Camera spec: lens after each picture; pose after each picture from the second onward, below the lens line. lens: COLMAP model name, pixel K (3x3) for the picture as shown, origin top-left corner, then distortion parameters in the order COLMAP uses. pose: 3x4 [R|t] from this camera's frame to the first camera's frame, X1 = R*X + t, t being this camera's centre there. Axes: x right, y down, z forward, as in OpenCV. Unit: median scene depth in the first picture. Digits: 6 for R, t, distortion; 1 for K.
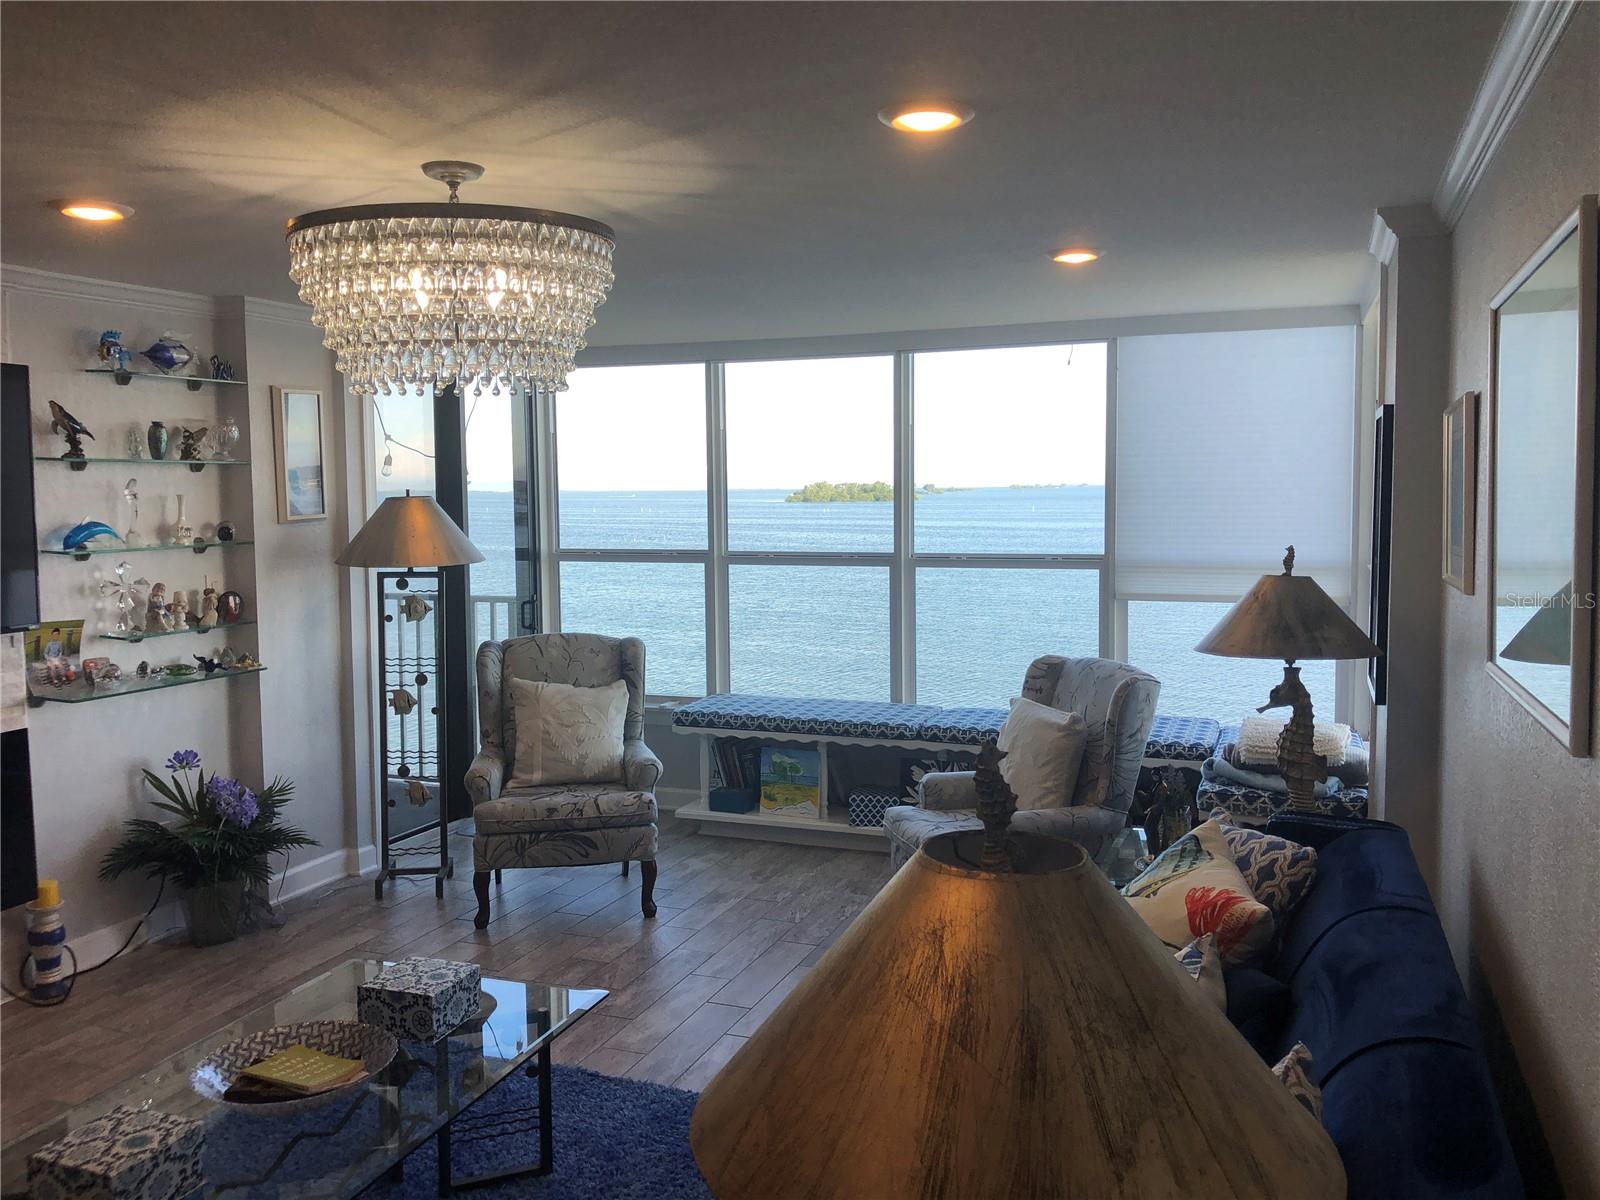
lens RADIAL K [[1306.3, 0, 800.3], [0, 1306.3, 611.7], [0, 0, 1]] dist [0.002644, 0.003989]
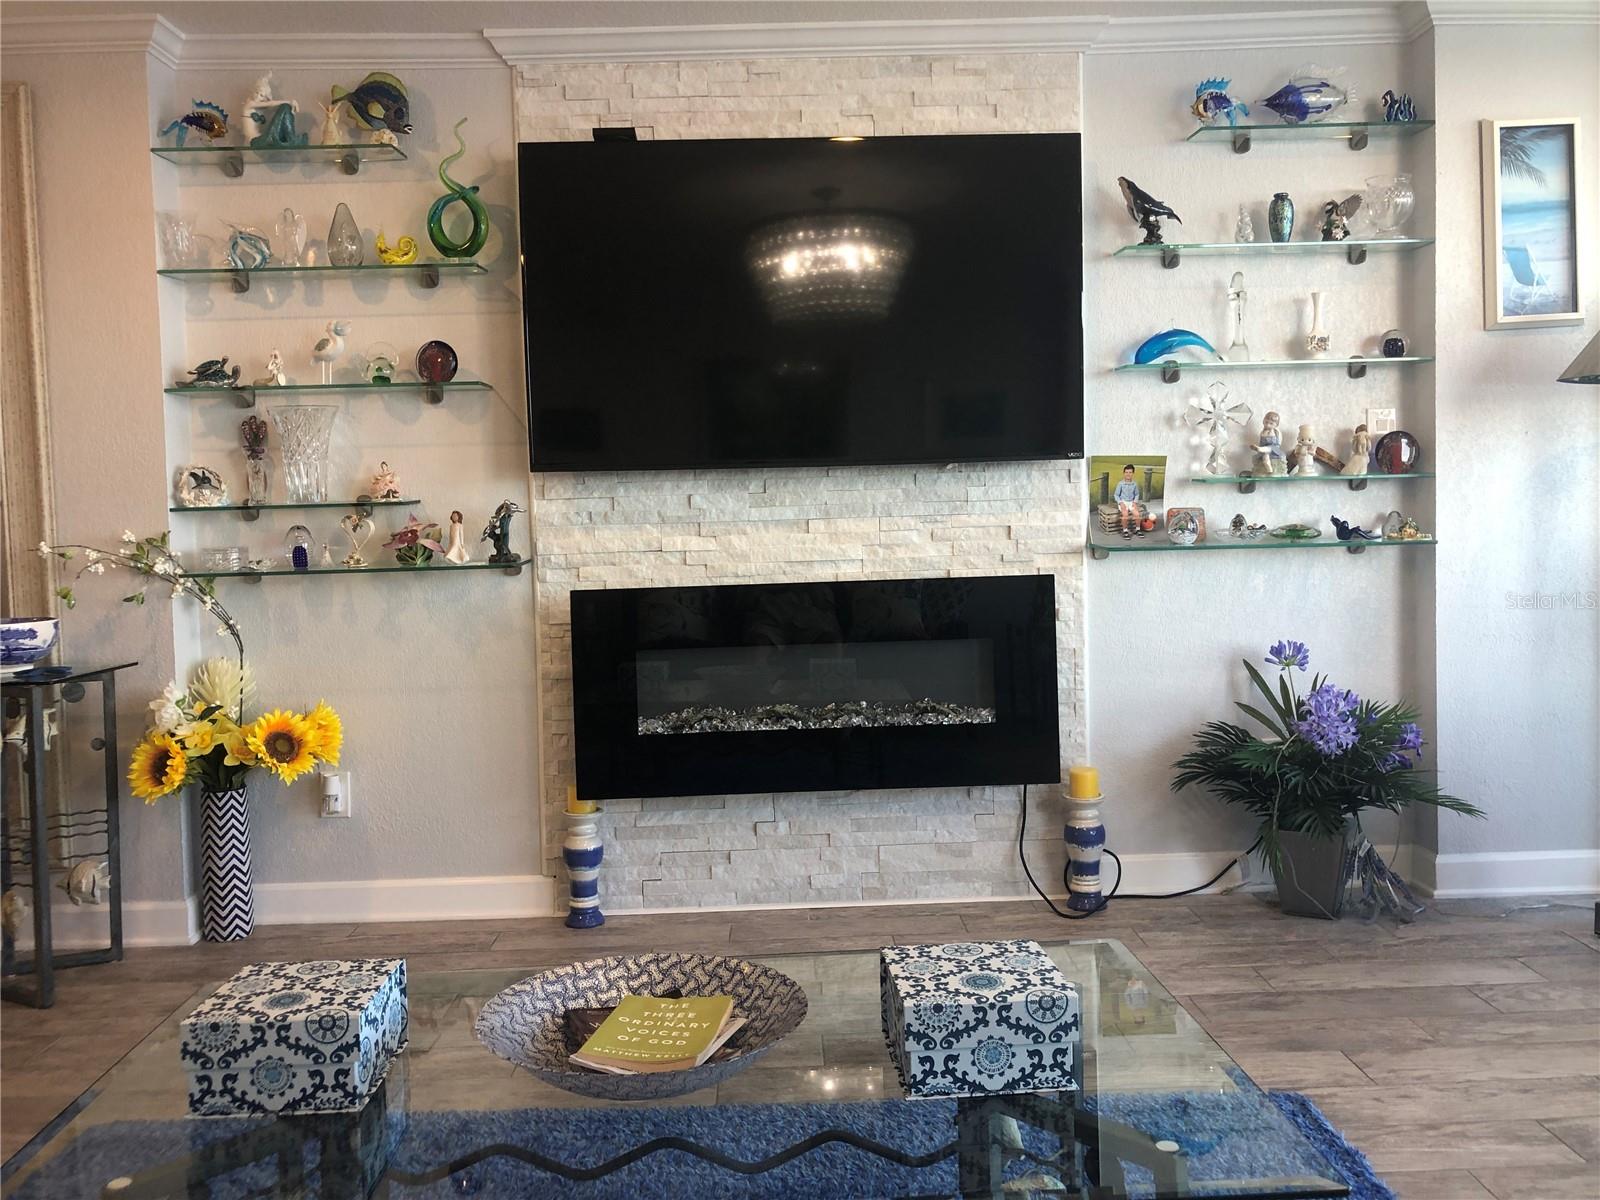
lens RADIAL K [[1297.1, 0, 823.9], [0, 1297.1, 597.6], [0, 0, 1]] dist [0.007037, -0.002716]
pose [[0.378985, 0.053723, -0.923842, 0.106874], [-0.066349, 0.997322, 0.030778, 0.080693], [0.923021, 0.049632, 0.381534, 0.505680]]
